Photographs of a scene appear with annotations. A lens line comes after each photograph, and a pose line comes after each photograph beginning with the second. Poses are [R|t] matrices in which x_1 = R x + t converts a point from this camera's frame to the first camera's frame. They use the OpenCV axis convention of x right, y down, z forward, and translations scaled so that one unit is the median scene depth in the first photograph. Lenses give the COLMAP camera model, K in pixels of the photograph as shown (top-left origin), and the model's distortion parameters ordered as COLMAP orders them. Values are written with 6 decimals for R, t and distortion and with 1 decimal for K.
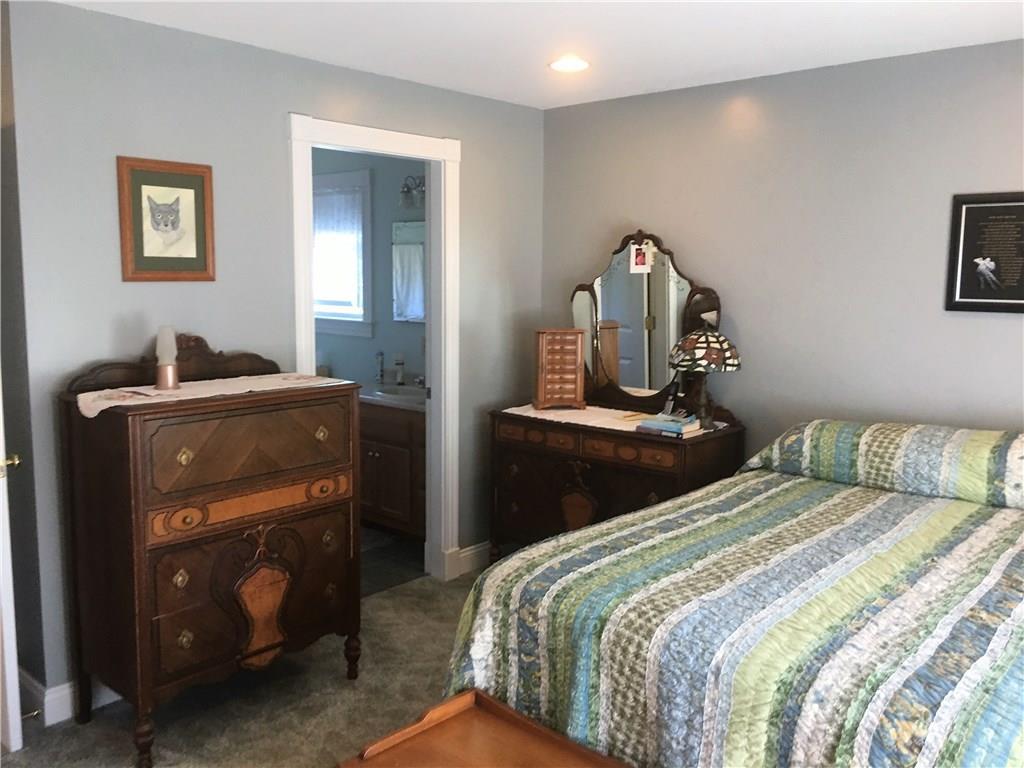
lens RADIAL K [[868.2, 0, 510.9], [0, 868.2, 382.3], [0, 0, 1]] dist [0.010015, -0.003588]
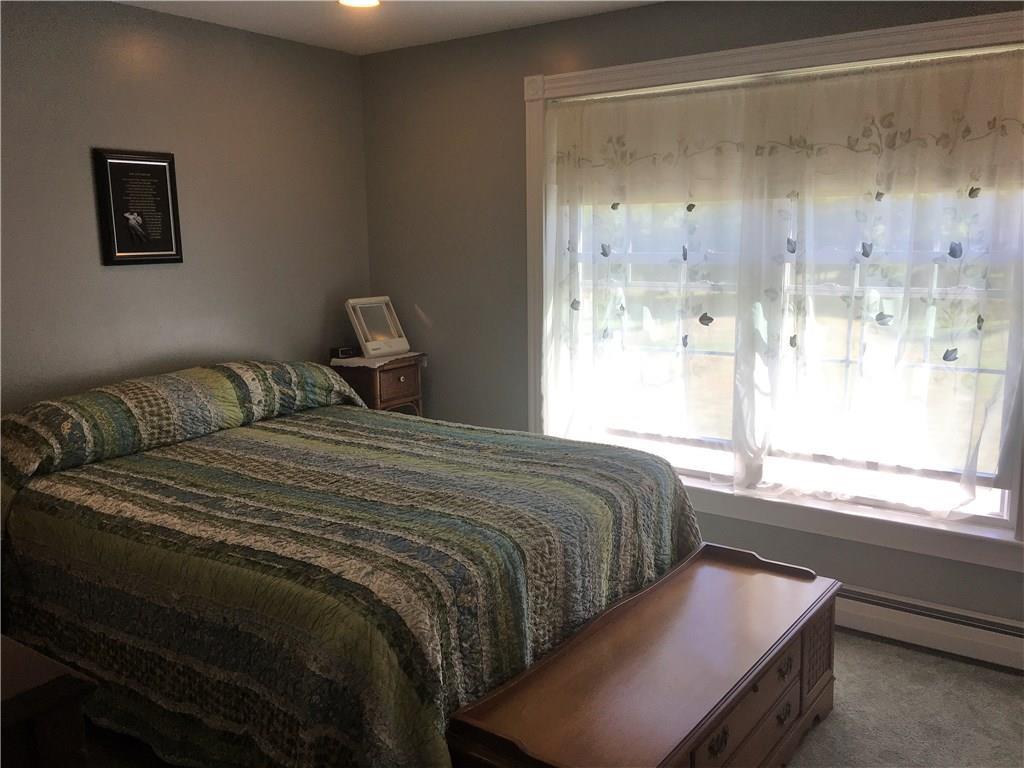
lens RADIAL K [[868.2, 0, 511.4], [0, 868.2, 384.3], [0, 0, 1]] dist [0.010015, -0.003588]
pose [[-0.118173, -0.180252, 0.976496, -0.762334], [0.140047, 0.970532, 0.196100, -0.111470], [-0.983068, 0.159929, -0.089447, 0.905002]]
